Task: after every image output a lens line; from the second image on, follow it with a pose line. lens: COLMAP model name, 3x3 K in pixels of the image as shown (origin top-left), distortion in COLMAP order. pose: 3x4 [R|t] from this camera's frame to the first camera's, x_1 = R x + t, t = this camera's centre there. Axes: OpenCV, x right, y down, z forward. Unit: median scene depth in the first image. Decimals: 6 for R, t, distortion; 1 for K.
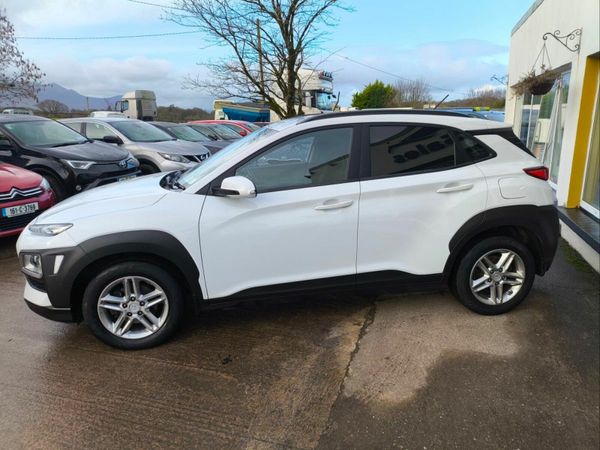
lens RADIAL K [[439.7, 0, 300.0], [0, 439.7, 225.0], [0, 0, 1]] dist [0.003155, -0.000180]
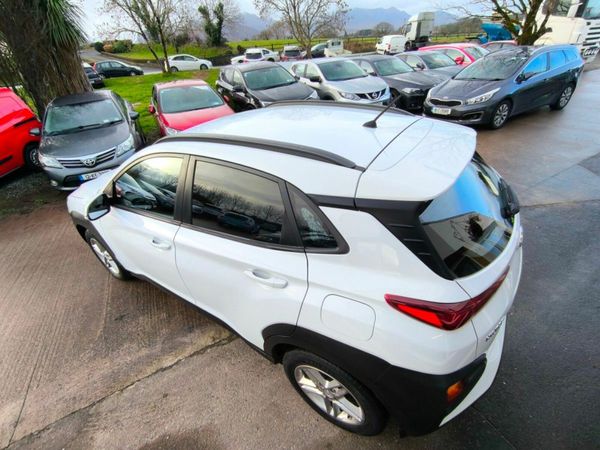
lens RADIAL K [[273.7, 0, 300.0], [0, 273.7, 225.0], [0, 0, 1]] dist [-0.004412, -0.000440]
pose [[0.721660, 0.330460, -0.608279, 0.601277], [-0.081282, 0.913073, 0.399613, -0.320454], [0.687459, -0.238943, 0.685789, 0.738871]]
